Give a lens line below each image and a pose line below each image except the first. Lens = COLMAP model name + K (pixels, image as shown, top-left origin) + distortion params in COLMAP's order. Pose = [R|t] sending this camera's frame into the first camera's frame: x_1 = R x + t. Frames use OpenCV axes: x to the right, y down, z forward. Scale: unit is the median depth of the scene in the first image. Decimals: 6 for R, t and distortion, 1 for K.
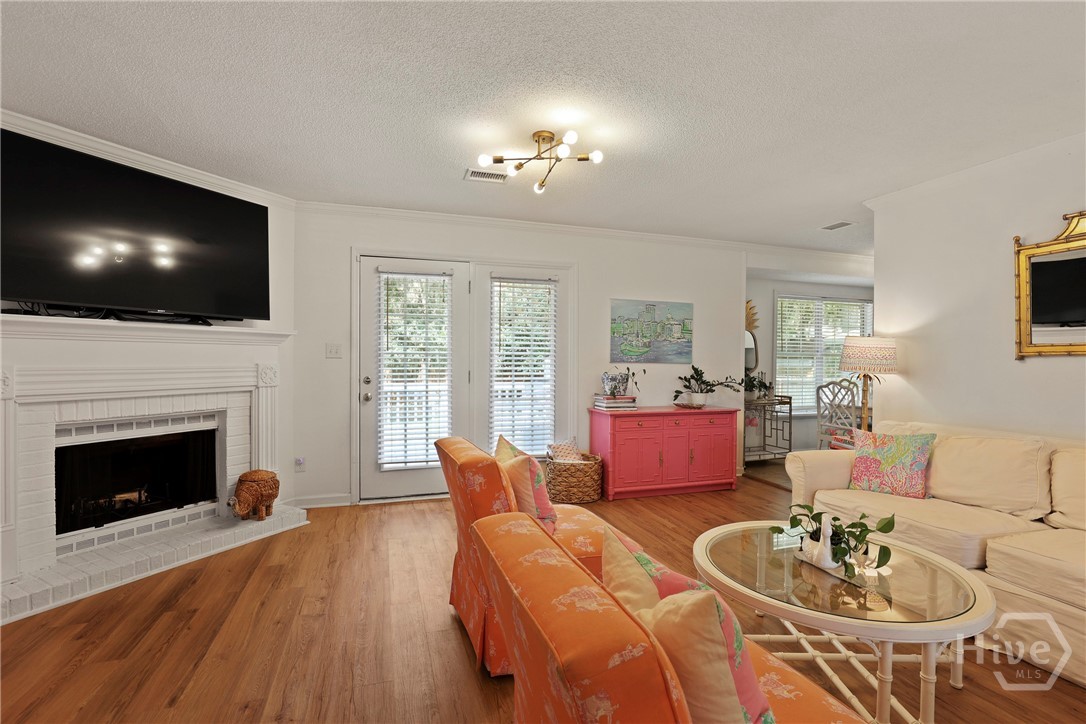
lens RADIAL K [[506.0, 0, 541.6], [0, 506.0, 361.7], [0, 0, 1]] dist [-0.034066, 0.005021]
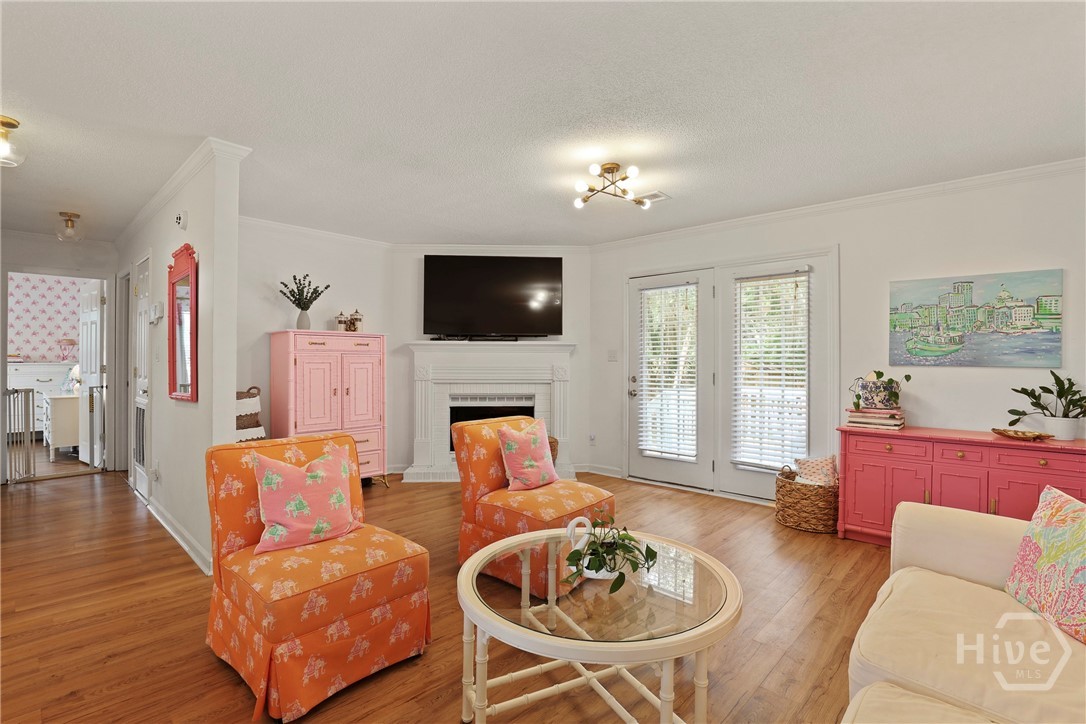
lens RADIAL K [[506.0, 0, 537.7], [0, 506.0, 360.7], [0, 0, 1]] dist [-0.034066, 0.005021]
pose [[0.485373, -0.005093, -0.874292, 0.726925], [-0.006113, 0.999939, -0.009219, 0.005736], [0.874286, 0.009819, 0.485313, 0.235306]]
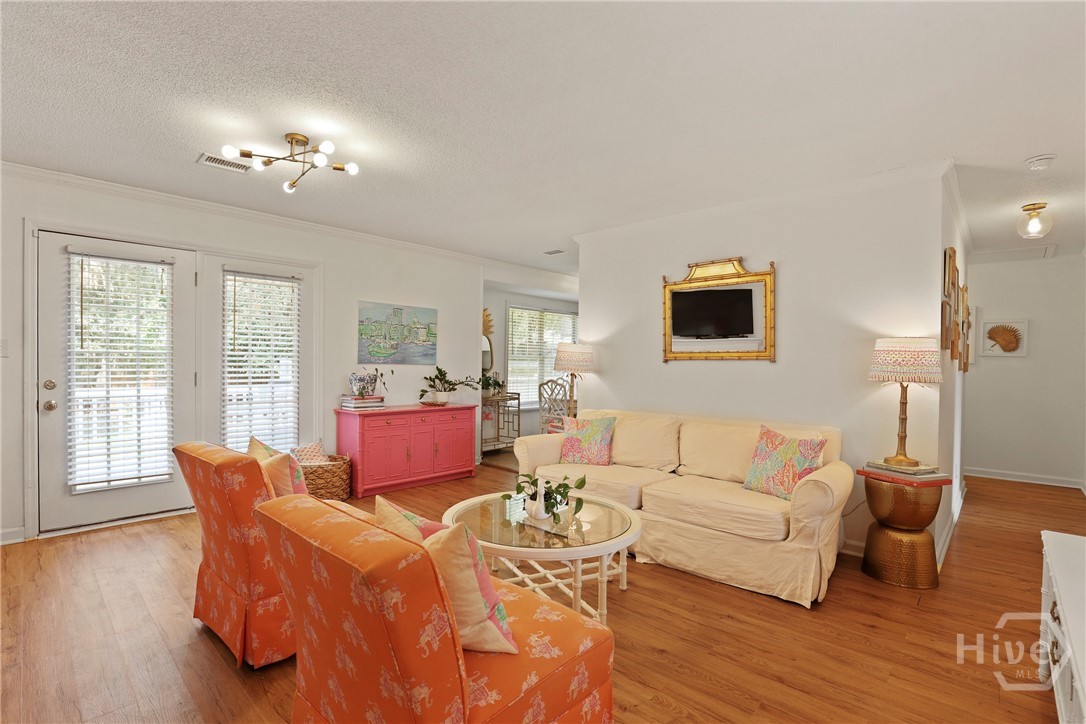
lens RADIAL K [[506.0, 0, 541.9], [0, 506.0, 369.7], [0, 0, 1]] dist [-0.034066, 0.005021]
pose [[0.876629, -0.003516, 0.481154, -0.037127], [-0.003114, 0.999911, 0.012980, -0.000388], [-0.481157, -0.012878, 0.876540, -0.090162]]
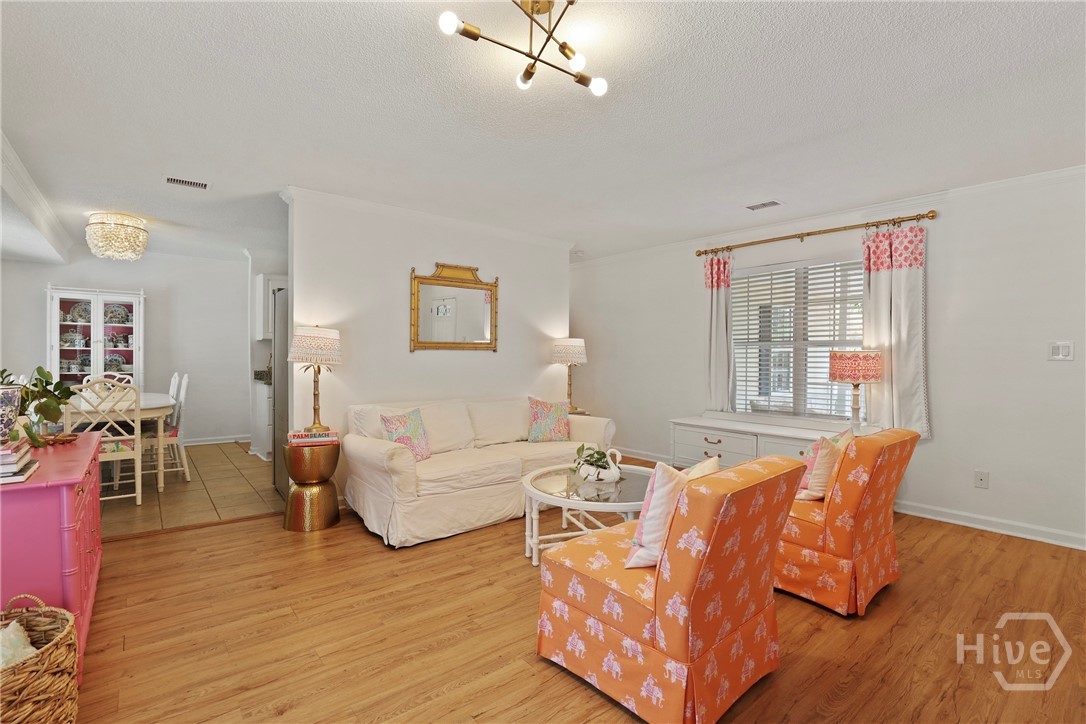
lens RADIAL K [[506.0, 0, 544.8], [0, 506.0, 358.3], [0, 0, 1]] dist [-0.034066, 0.005021]
pose [[-0.372381, -0.017242, 0.927920, -0.470114], [-0.005823, 0.999851, 0.016242, -0.009244], [-0.928062, 0.000645, -0.372426, 0.961840]]
